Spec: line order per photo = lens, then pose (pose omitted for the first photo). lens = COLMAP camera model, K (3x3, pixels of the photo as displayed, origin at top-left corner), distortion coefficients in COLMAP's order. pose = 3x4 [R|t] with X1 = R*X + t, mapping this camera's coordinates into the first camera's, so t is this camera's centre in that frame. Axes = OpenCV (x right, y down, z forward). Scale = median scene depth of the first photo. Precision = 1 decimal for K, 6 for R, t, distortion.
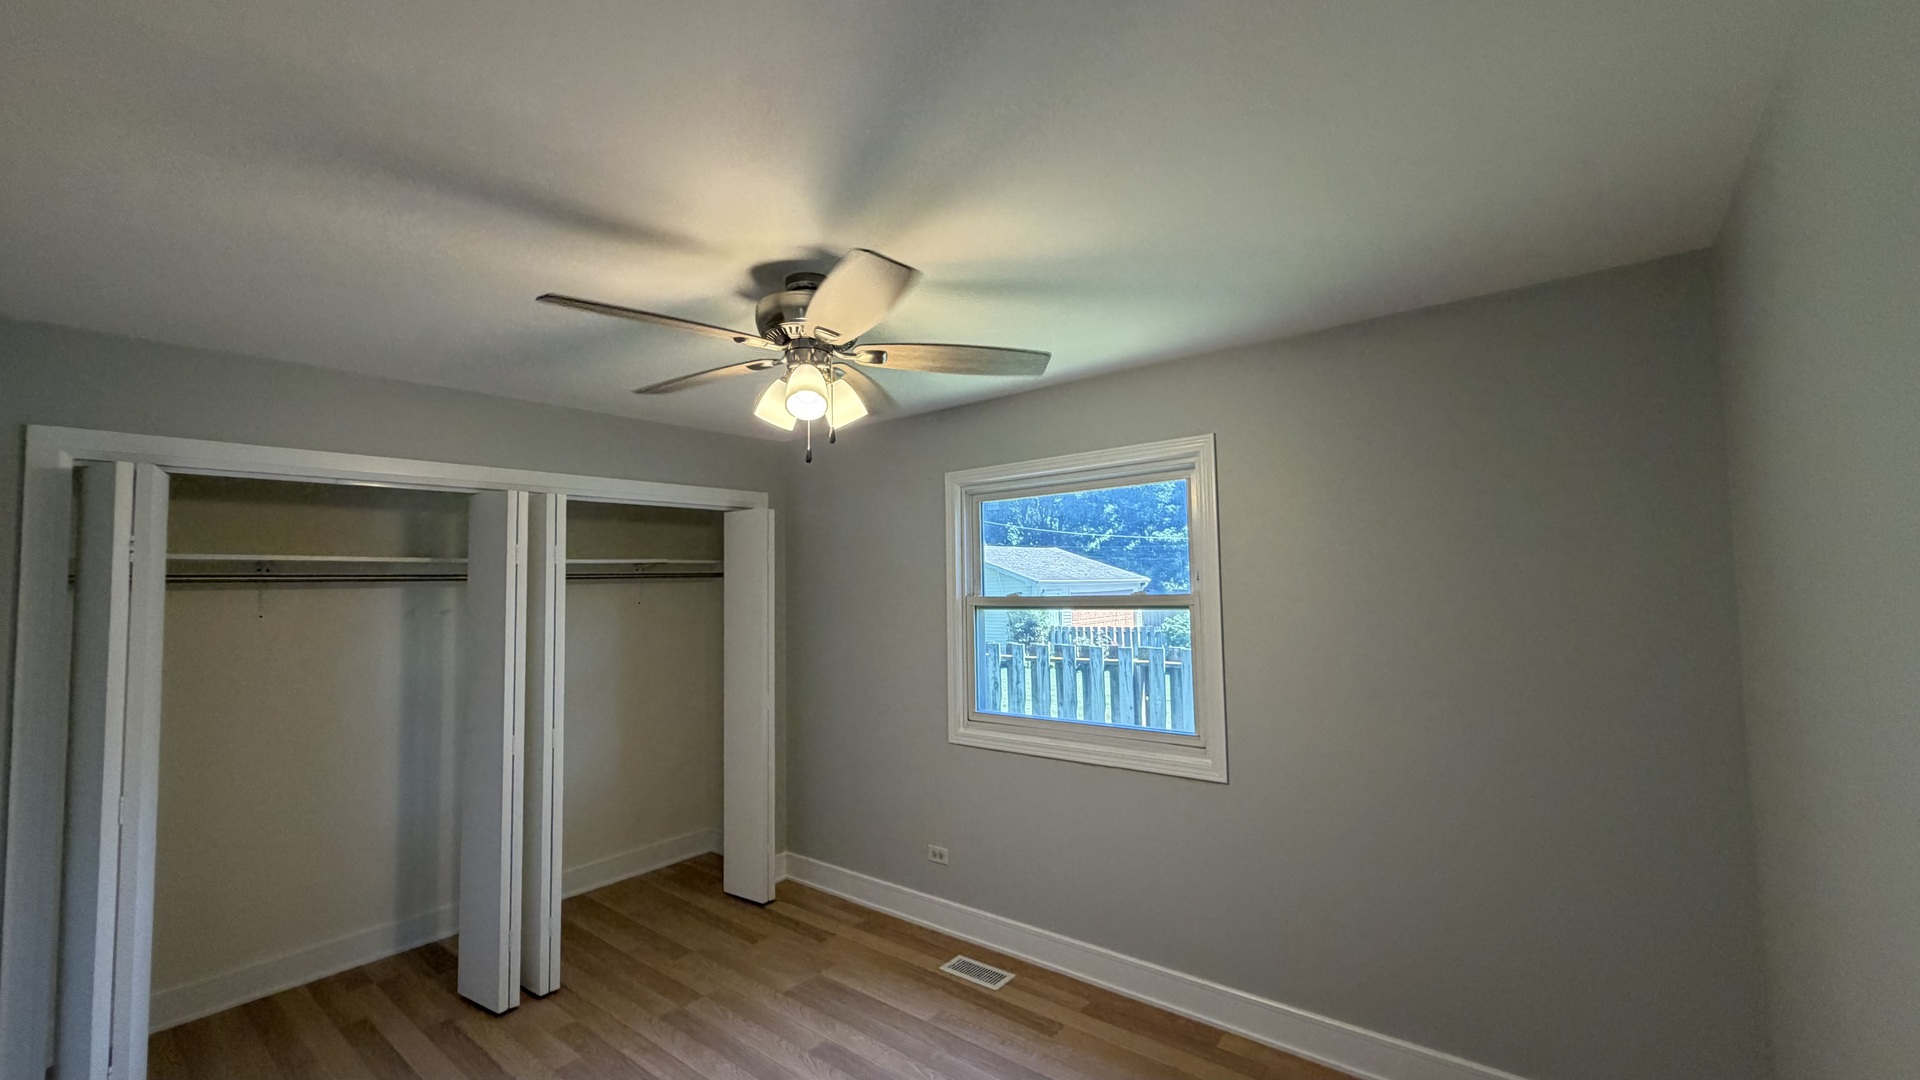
lens RADIAL K [[764.1, 0, 953.6], [0, 764.1, 540.4], [0, 0, 1]] dist [0.000432, -0.000130]
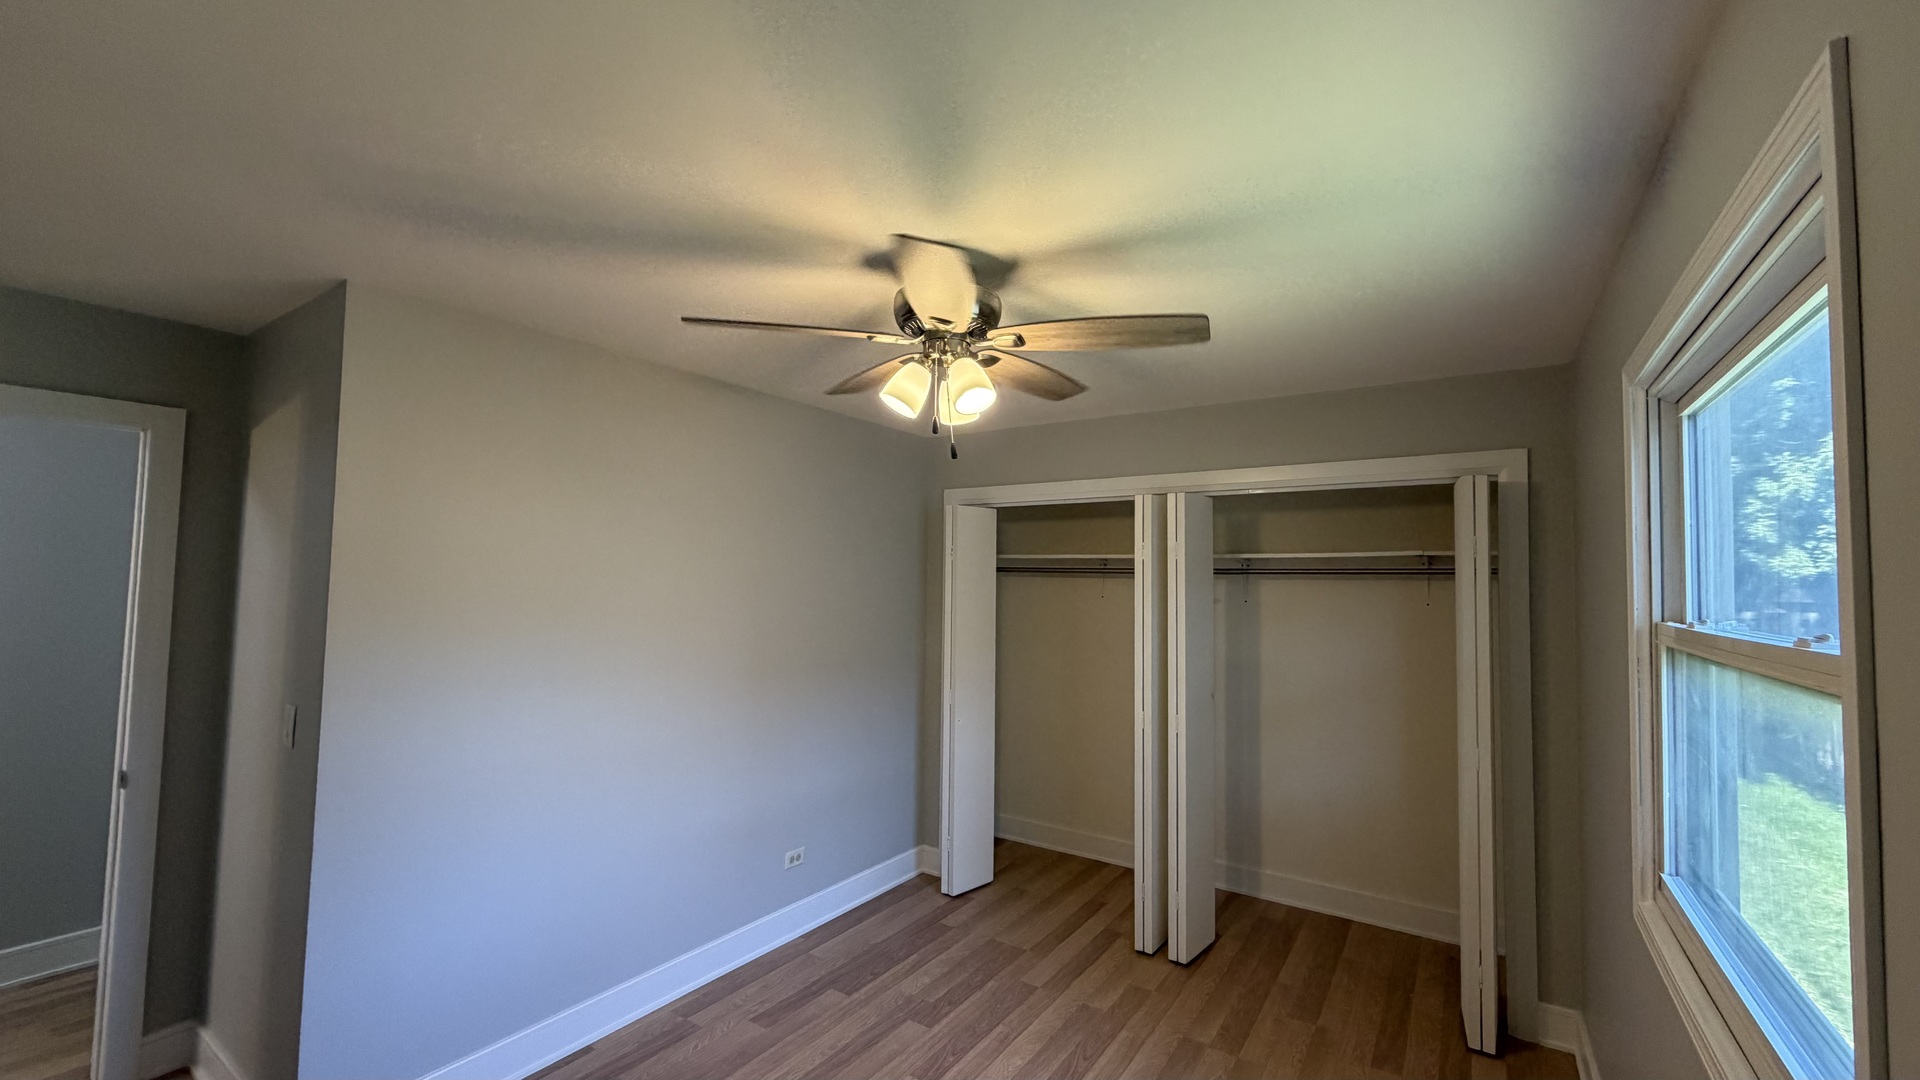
lens RADIAL K [[775.1, 0, 960.0], [0, 775.1, 540.0], [0, 0, 1]] dist [-0.000314, -0.000052]
pose [[0.072408, -0.027871, -0.996986, 0.558615], [0.042215, 0.998799, -0.024856, 0.018801], [0.996481, -0.040288, 0.073497, 0.661325]]
